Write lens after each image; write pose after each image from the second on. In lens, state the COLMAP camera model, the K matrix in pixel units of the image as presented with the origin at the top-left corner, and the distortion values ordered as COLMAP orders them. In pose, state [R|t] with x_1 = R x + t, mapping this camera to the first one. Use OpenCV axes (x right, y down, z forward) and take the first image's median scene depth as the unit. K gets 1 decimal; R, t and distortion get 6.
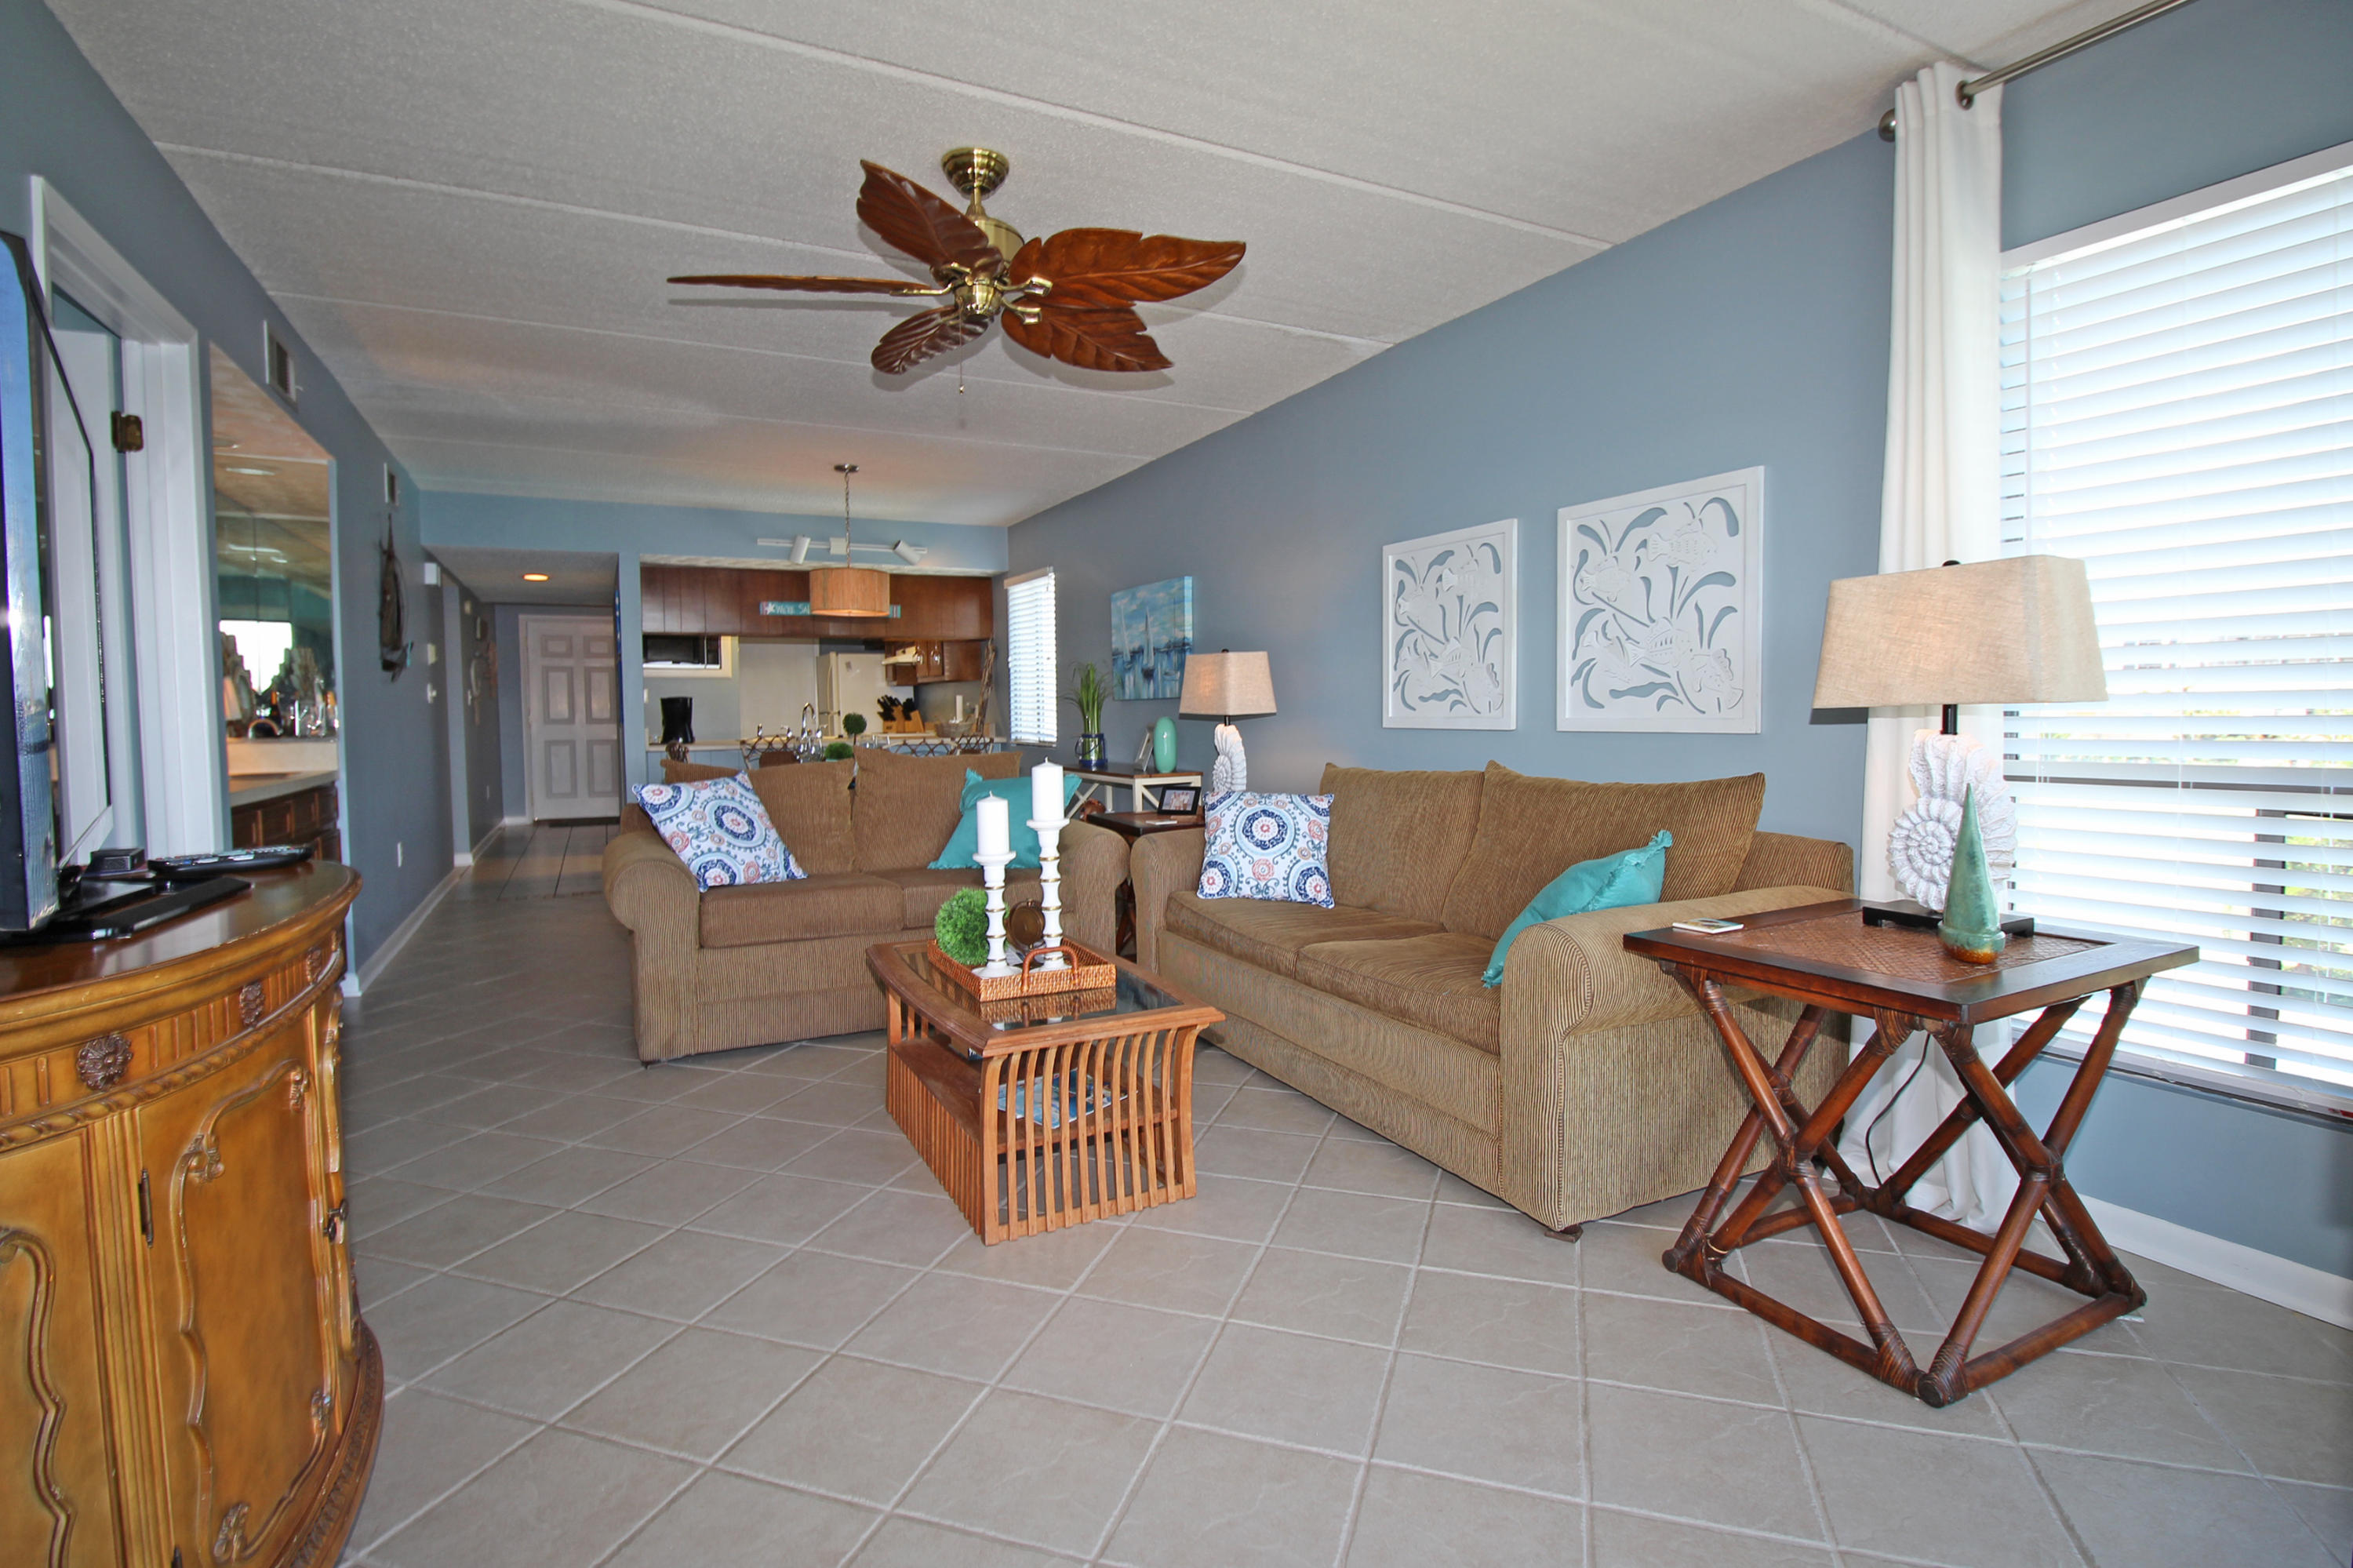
lens RADIAL K [[1120.1, 0, 1202.8], [0, 1120.1, 767.7], [0, 0, 1]] dist [0.002133, -0.013711]
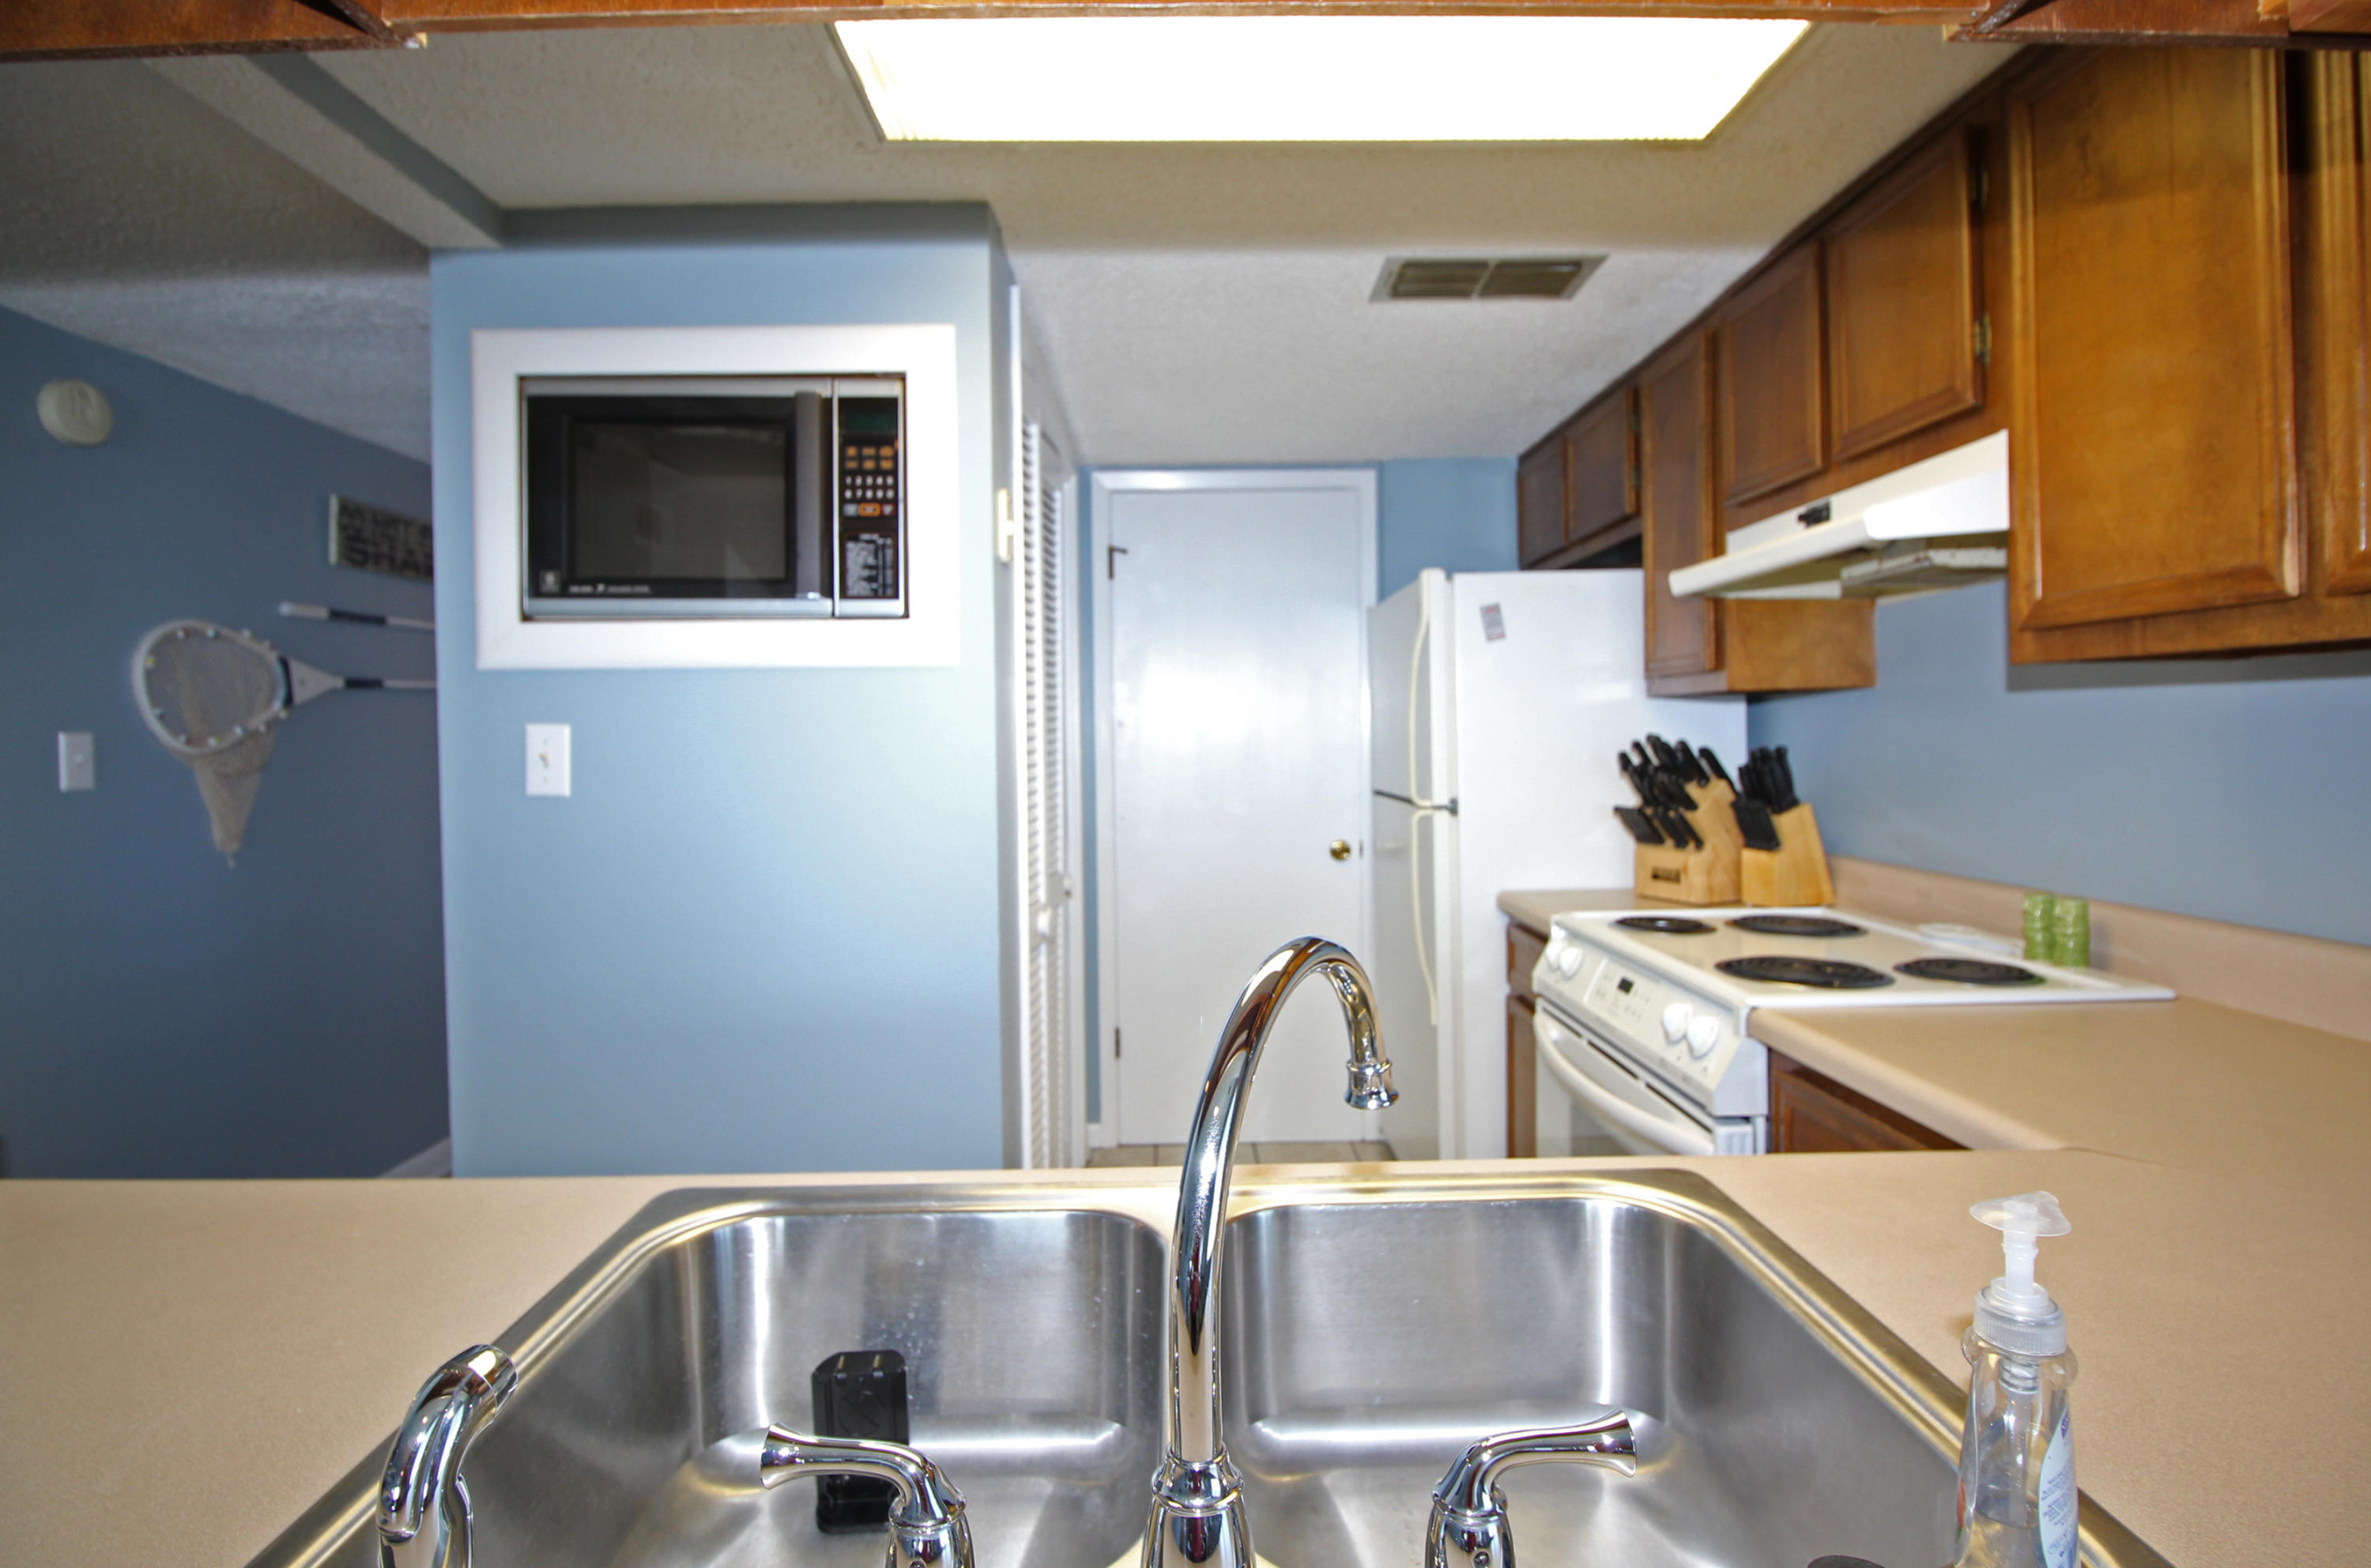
lens RADIAL K [[1151.8, 0, 1186.5], [0, 1151.8, 737.6], [0, 0, 1]] dist [-0.001383, -0.000167]
pose [[0.889375, -0.000879, -0.457177, -0.431442], [-0.020040, 0.998962, -0.040905, -0.087112], [0.456738, 0.045541, 0.888435, 1.230044]]
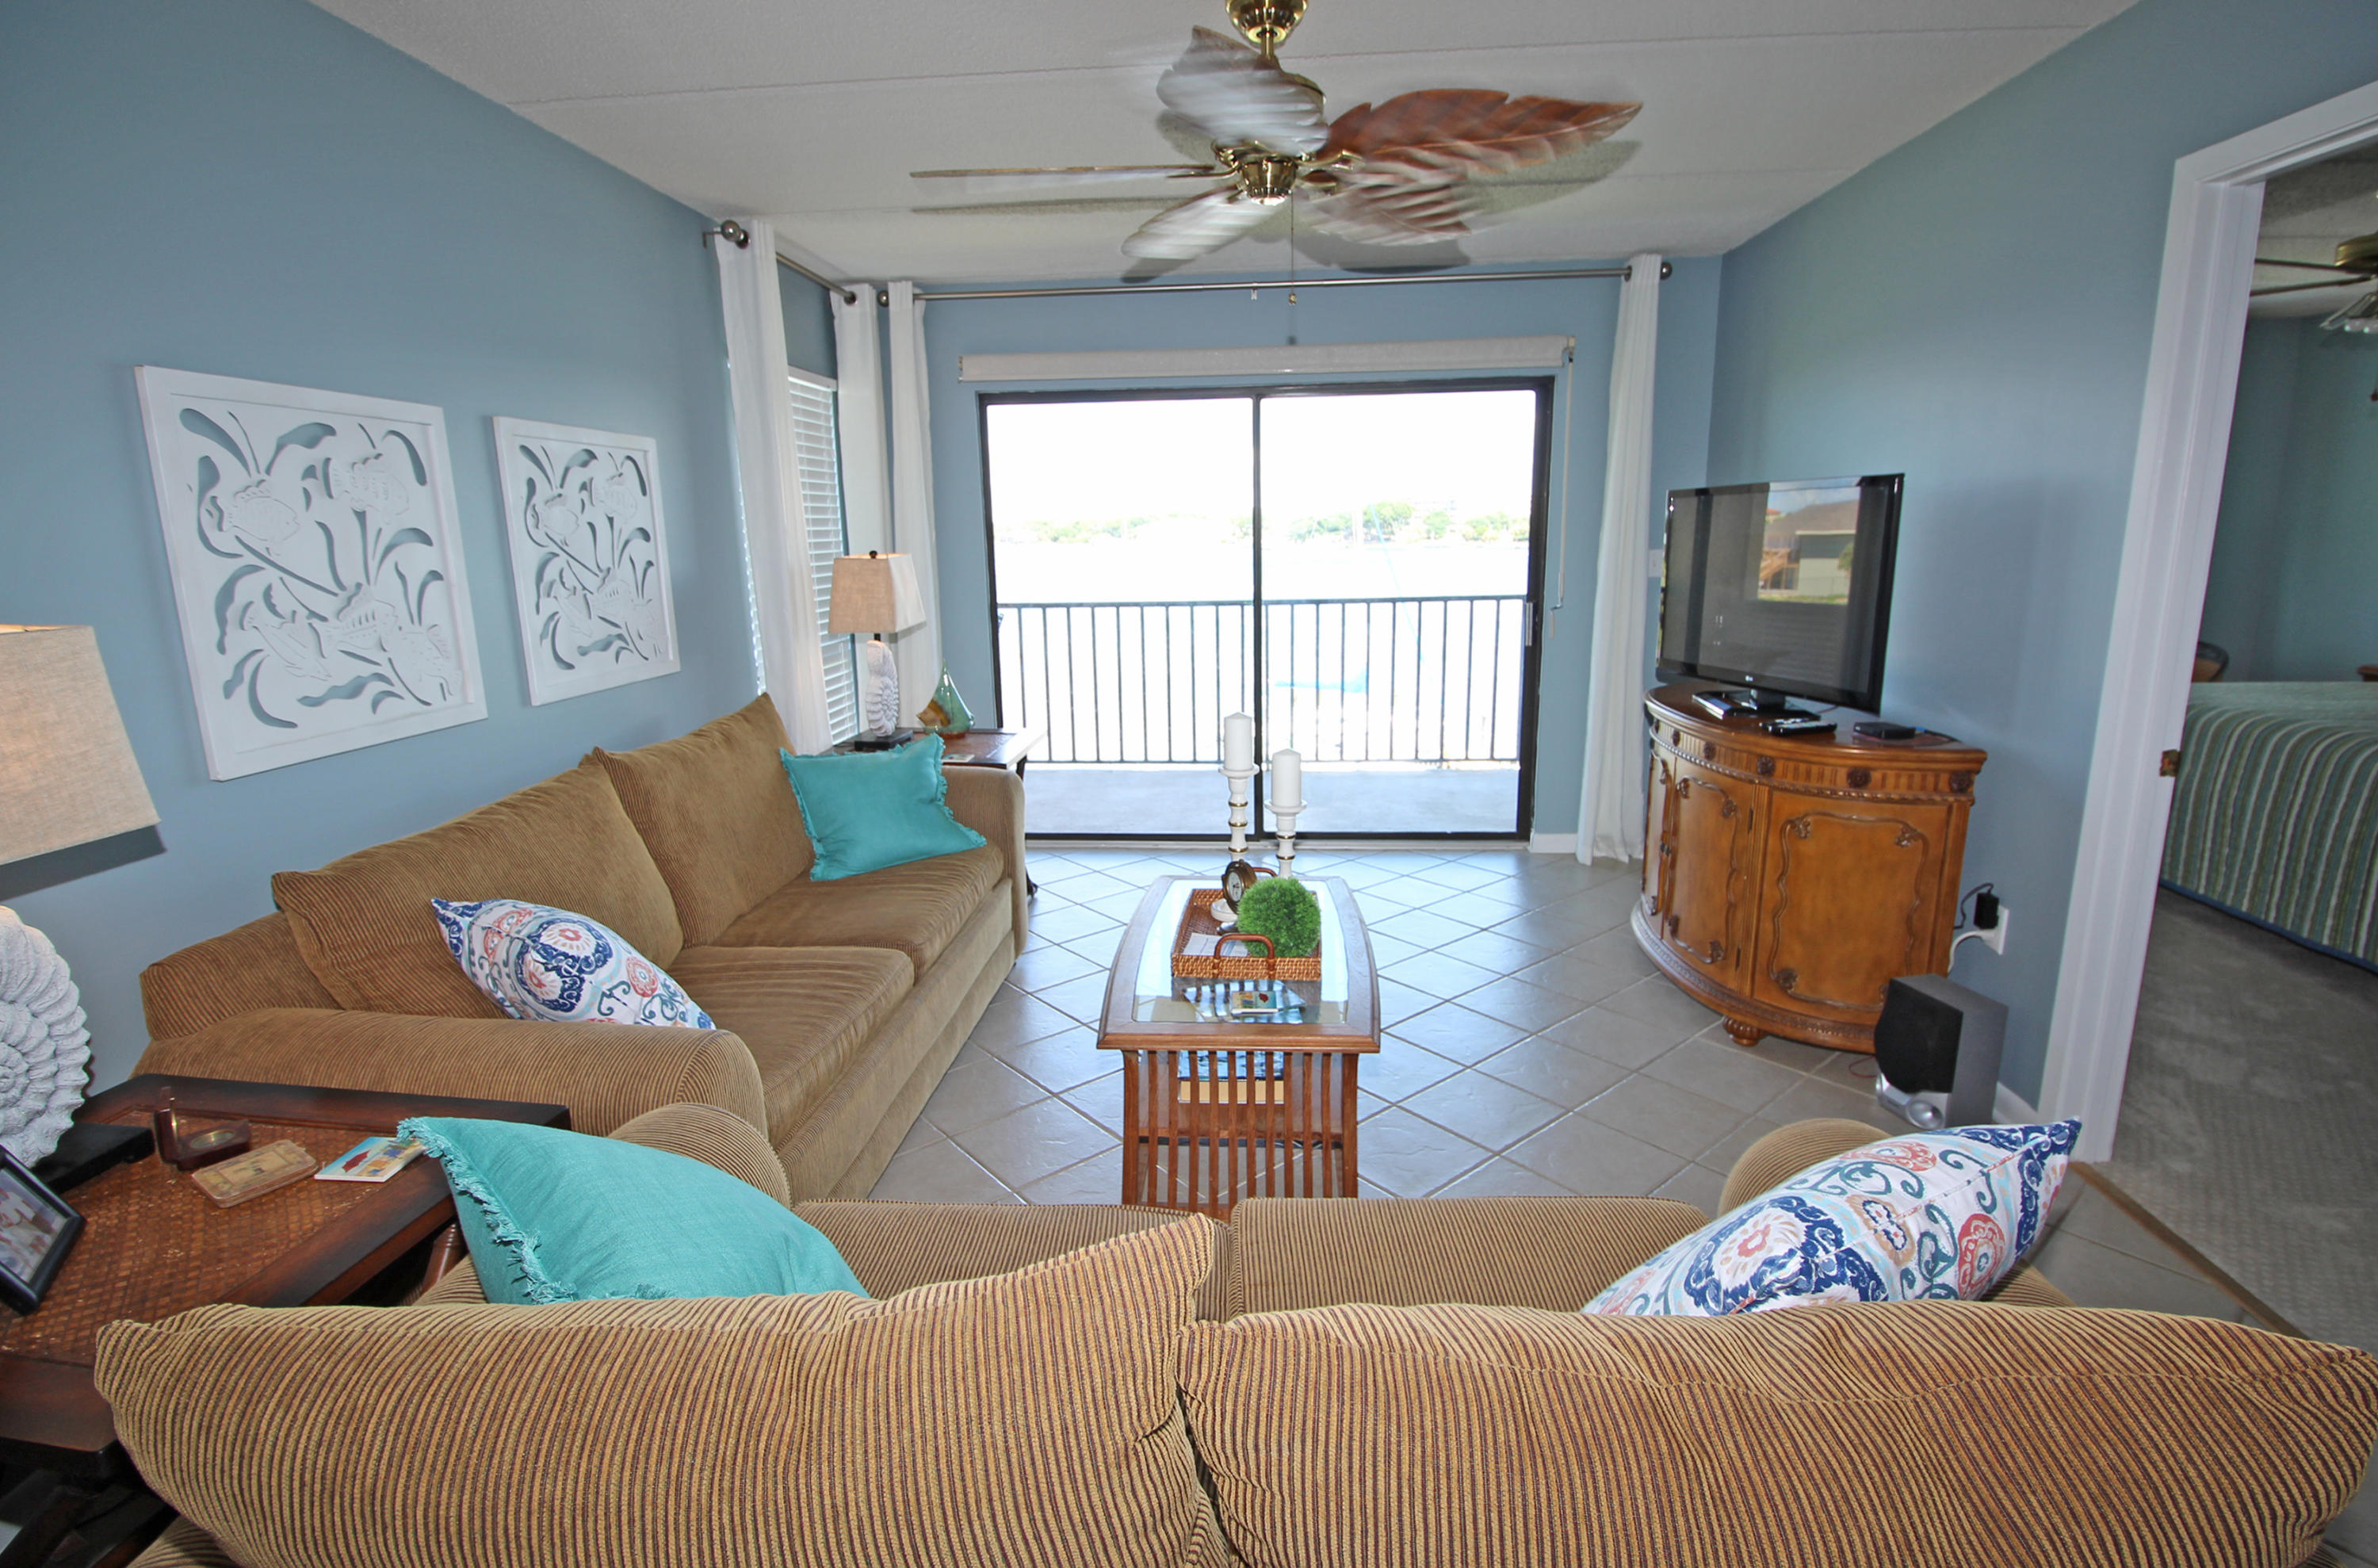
lens RADIAL K [[1124.2, 0, 1189.0], [0, 1124.2, 784.0], [0, 0, 1]] dist [-0.025985, -0.000316]
pose [[-0.841324, -0.088139, 0.533297, -0.282470], [0.060070, 0.965259, 0.254296, -0.087126], [-0.537183, 0.245980, -0.806801, 0.804104]]
